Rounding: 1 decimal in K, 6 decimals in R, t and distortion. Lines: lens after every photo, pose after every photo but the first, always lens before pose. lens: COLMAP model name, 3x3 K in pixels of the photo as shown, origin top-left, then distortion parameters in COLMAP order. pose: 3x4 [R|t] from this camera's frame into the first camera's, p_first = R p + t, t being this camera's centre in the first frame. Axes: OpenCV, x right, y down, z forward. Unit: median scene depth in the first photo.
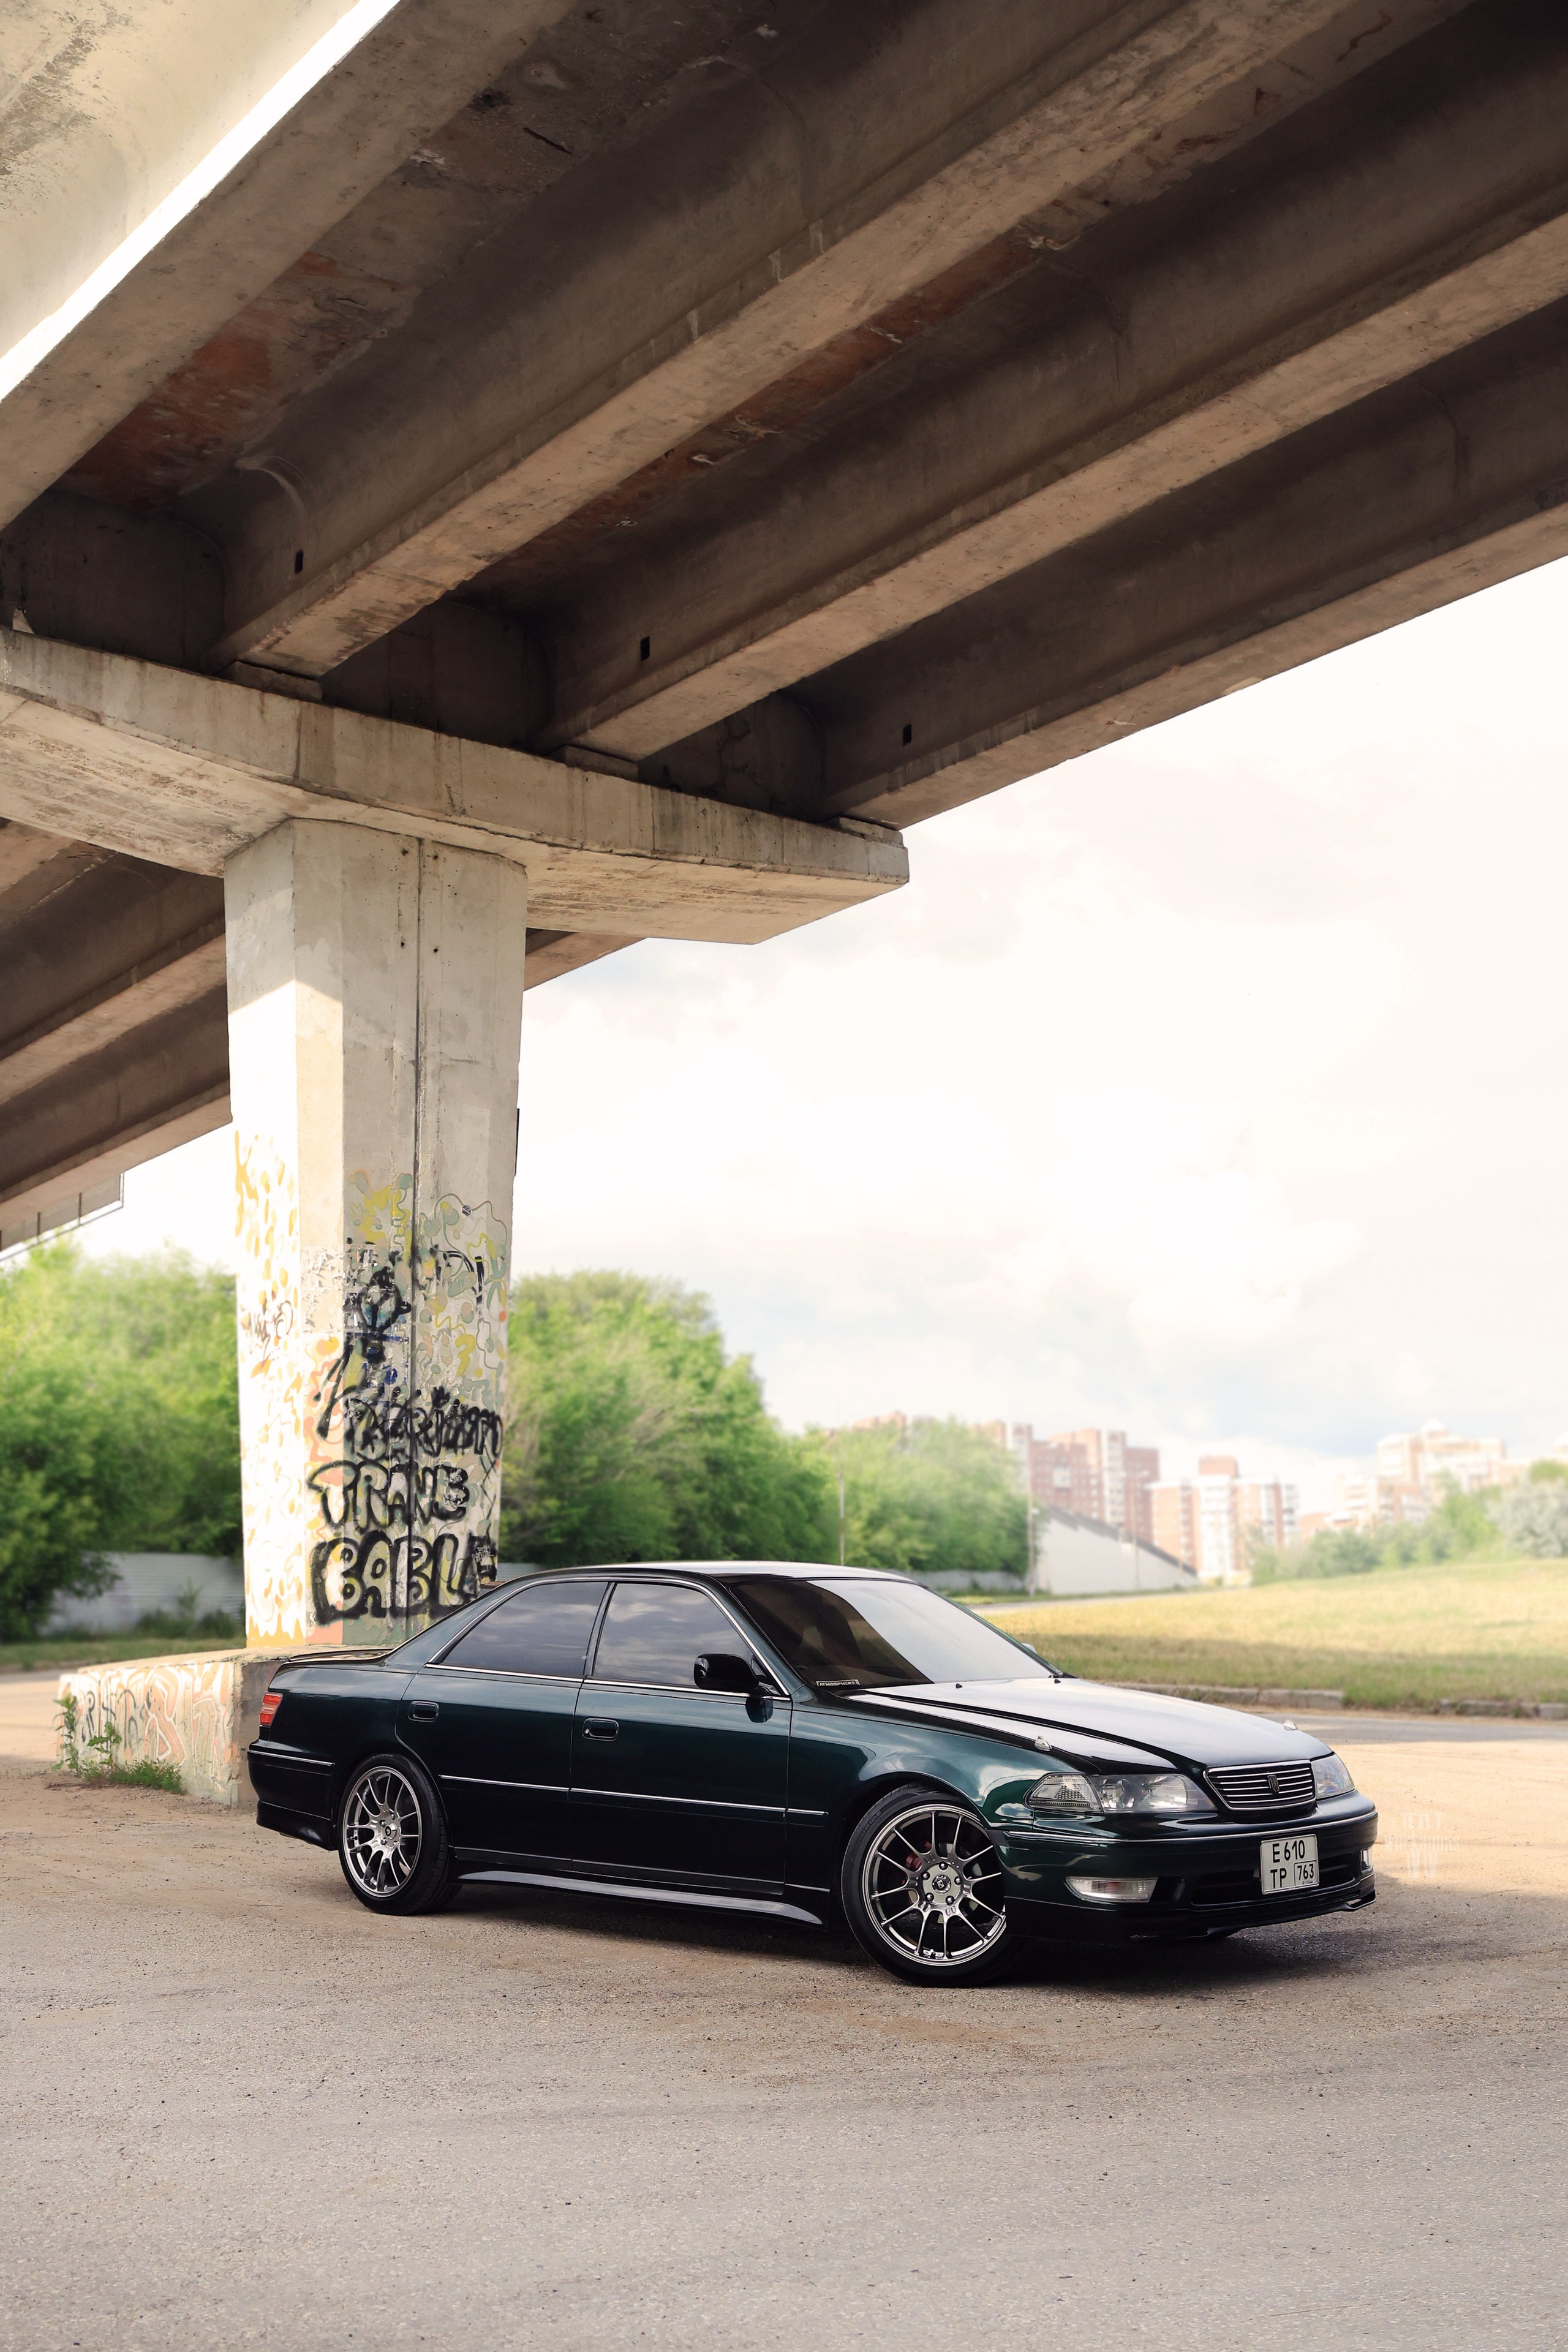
lens RADIAL K [[2605.0, 0, 784.0], [0, 2605.0, 1176.0], [0, 0, 1]] dist [0.014692, -0.036396]
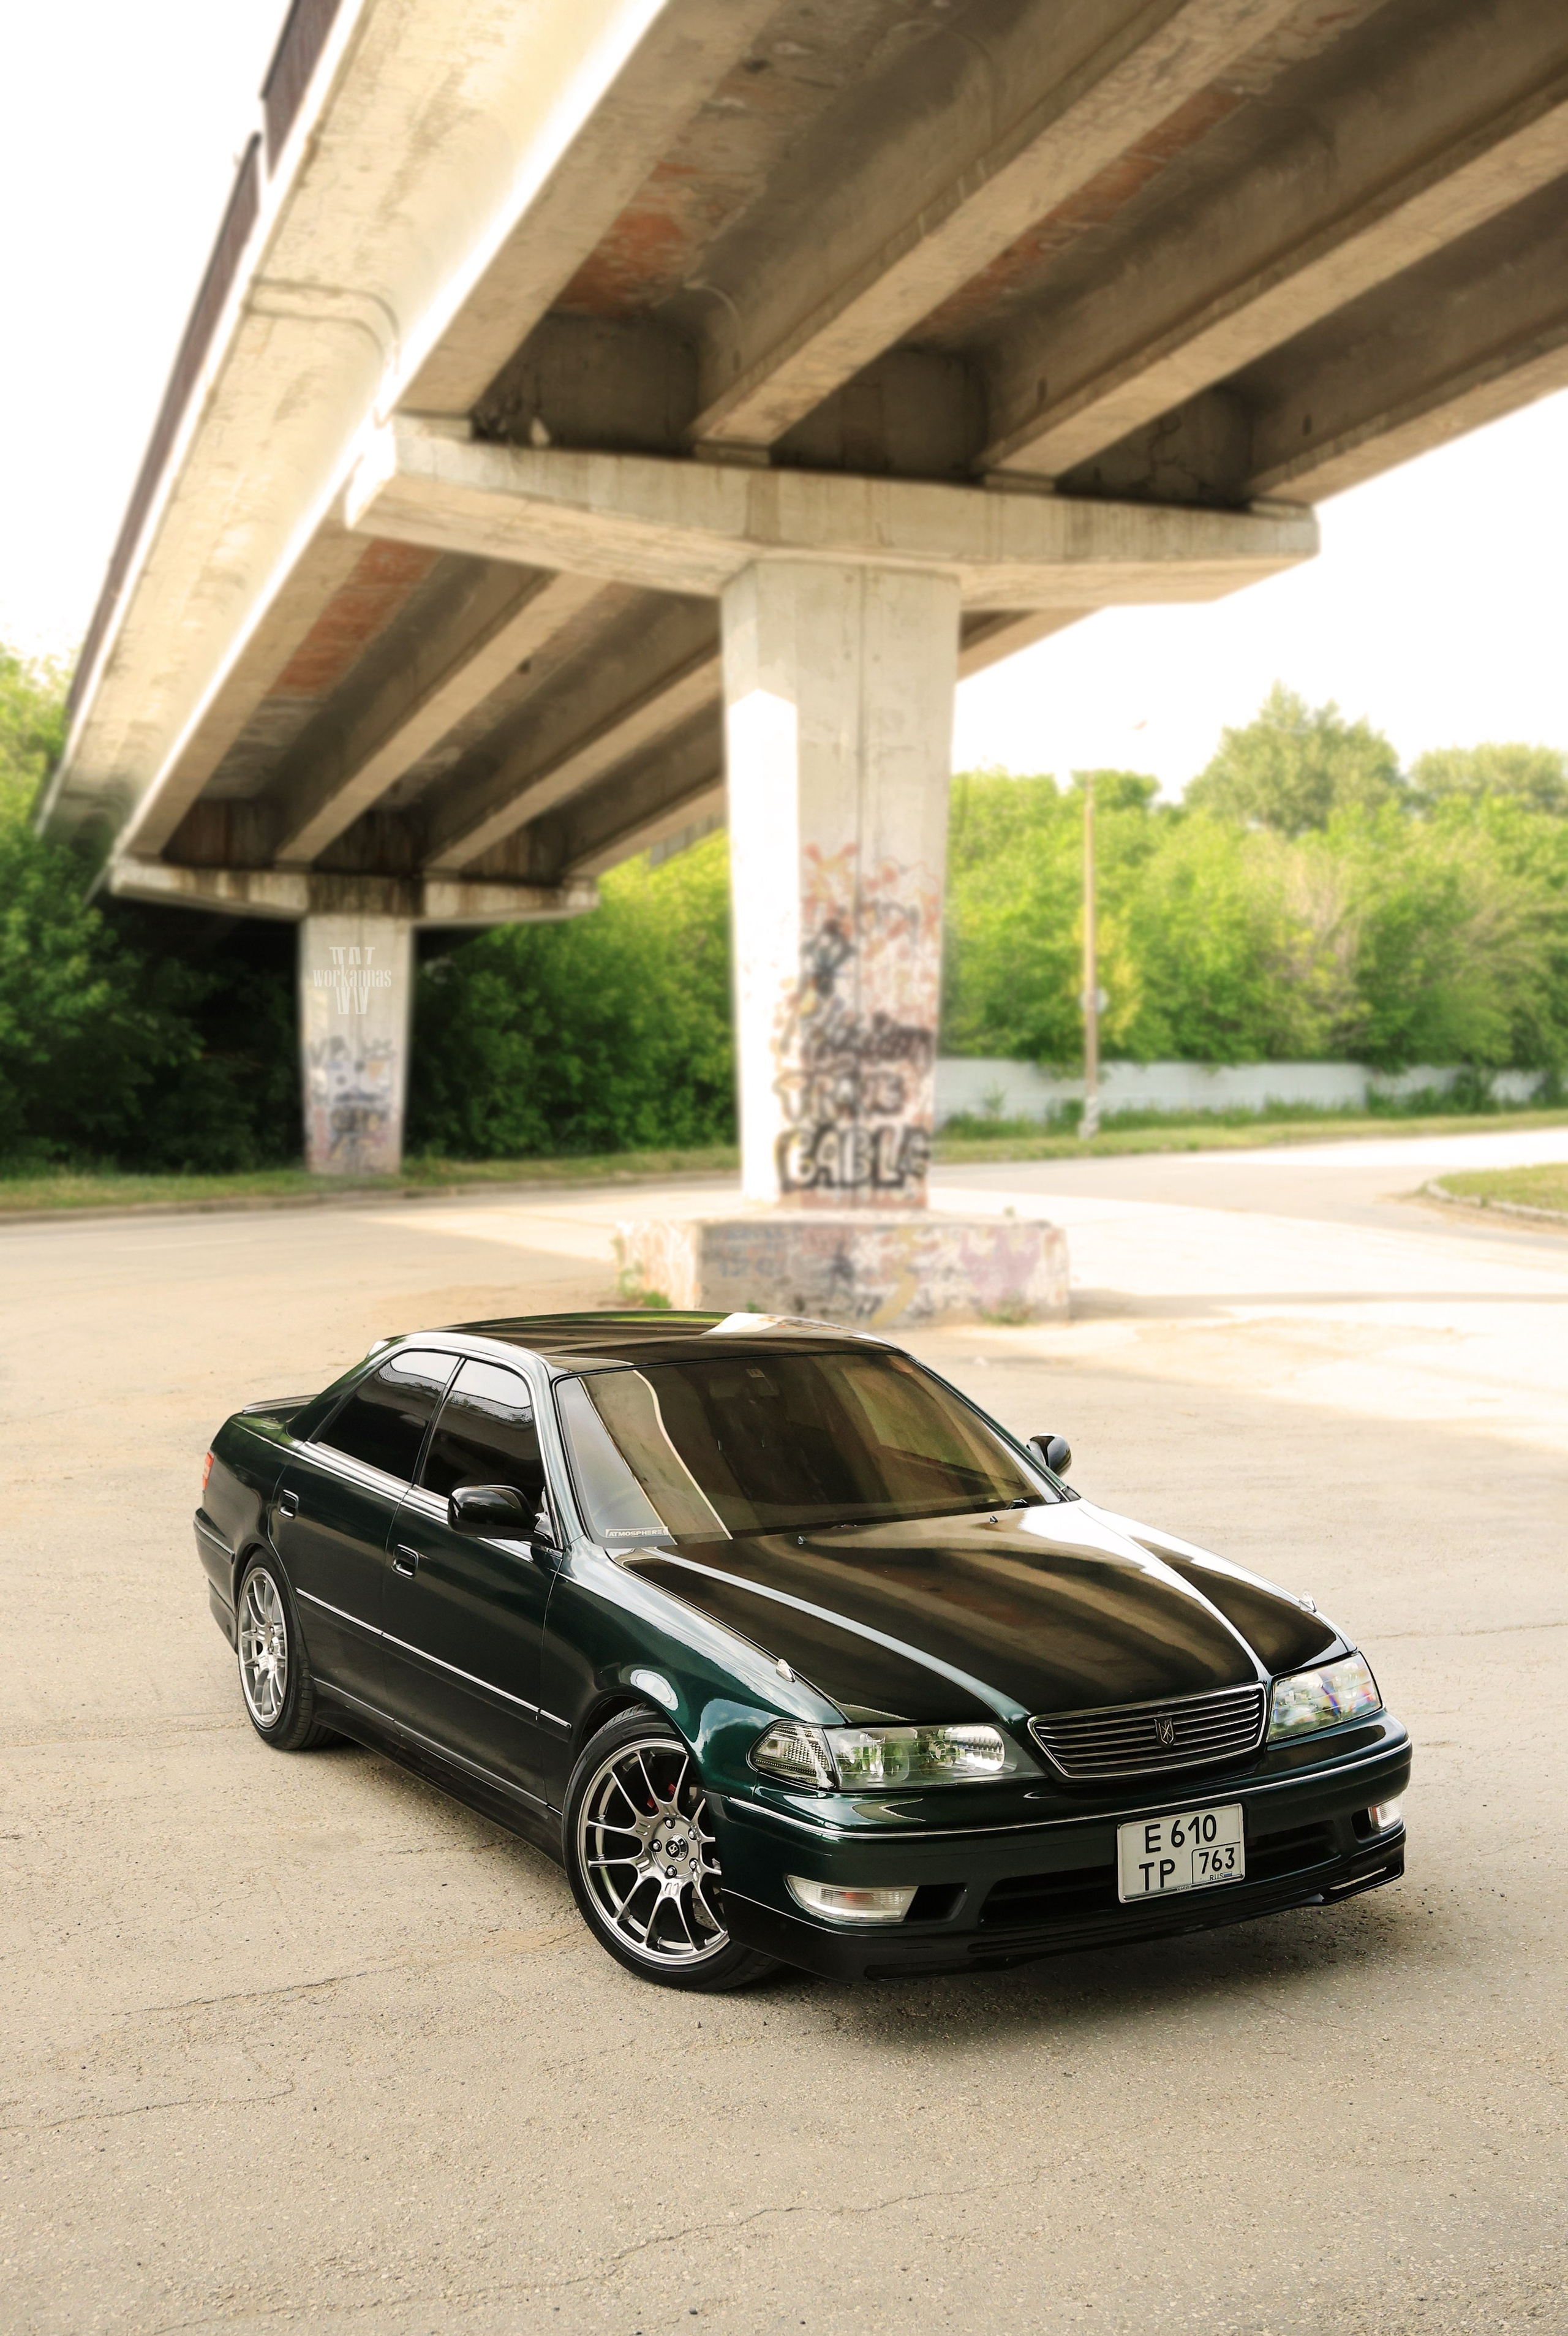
lens RADIAL K [[2691.6, 0, 784.0], [0, 2691.6, 1168.0], [0, 0, 1]] dist [0.011688, -0.003254]
pose [[0.940264, 0.026249, -0.339433, 0.274939], [0.040436, 0.981355, 0.187901, -0.094193], [0.338037, -0.190402, 0.921671, -0.249236]]
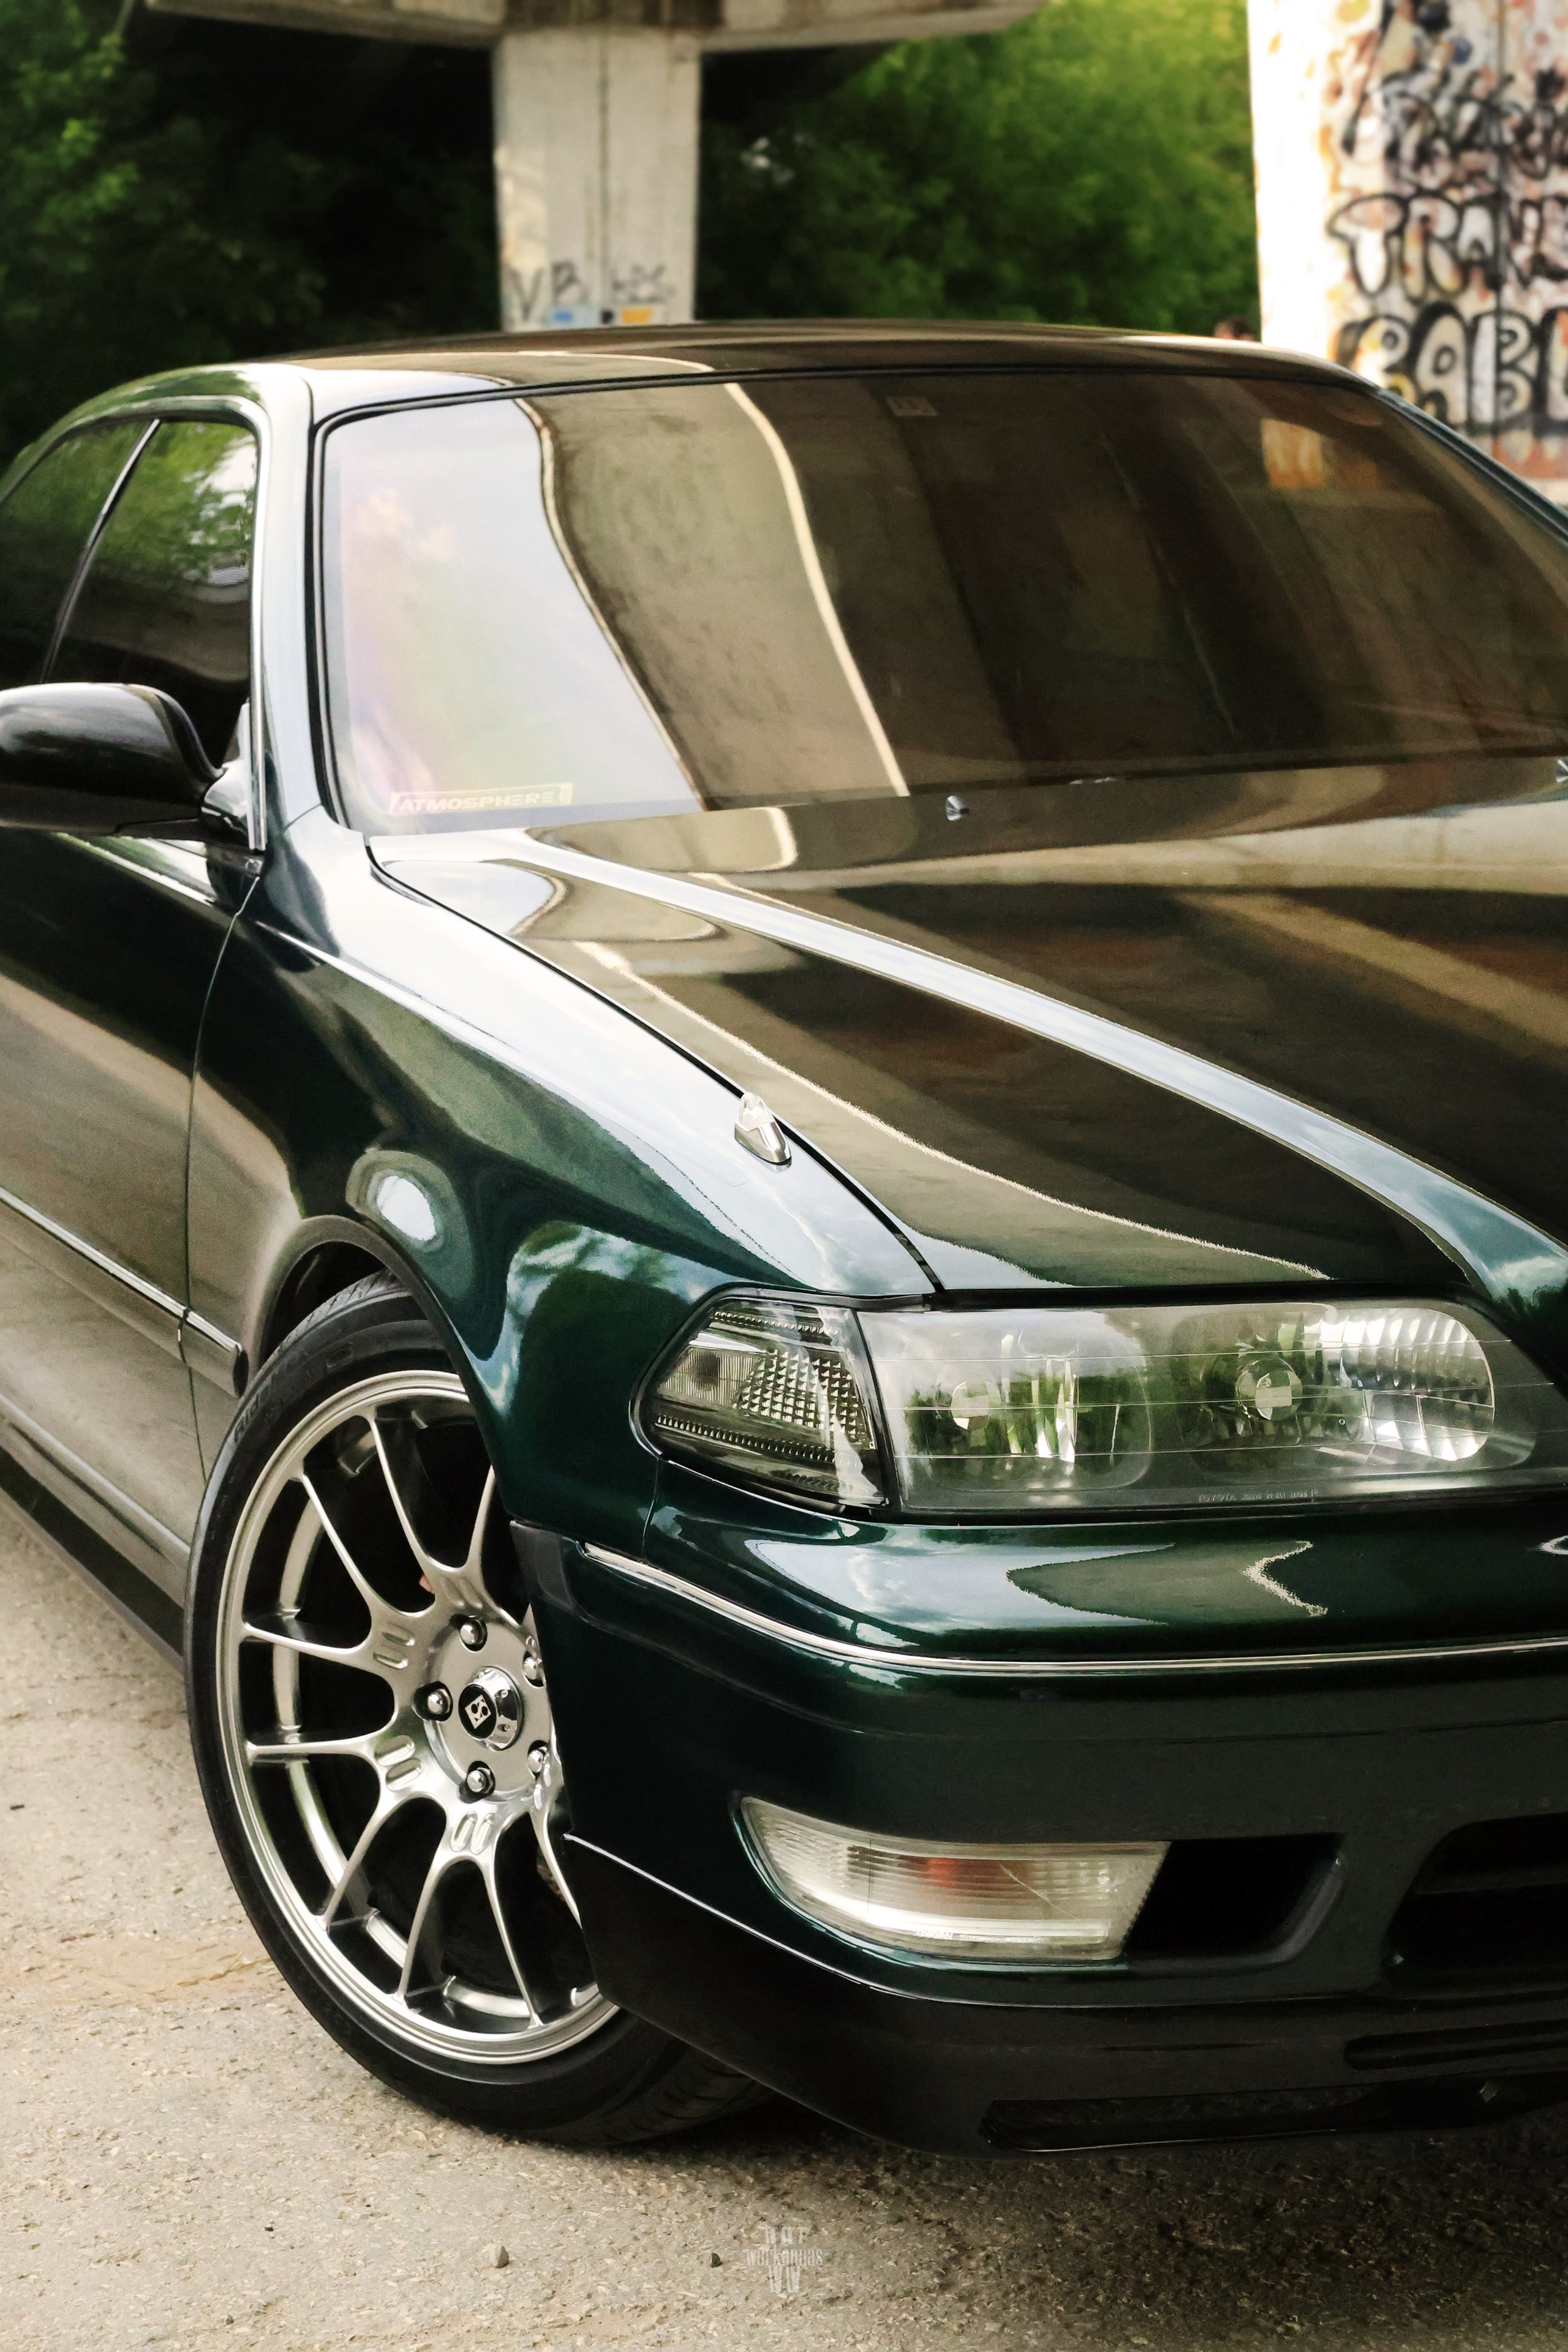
lens RADIAL K [[4773.6, 0, 735.7], [0, 4773.6, 1179.0], [0, 0, 1]] dist [-0.100969, -0.099431]
pose [[0.879175, 0.069895, -0.471345, 0.245237], [0.084877, 0.950393, 0.299248, -0.020155], [0.468878, -0.303097, 0.829630, -0.098108]]
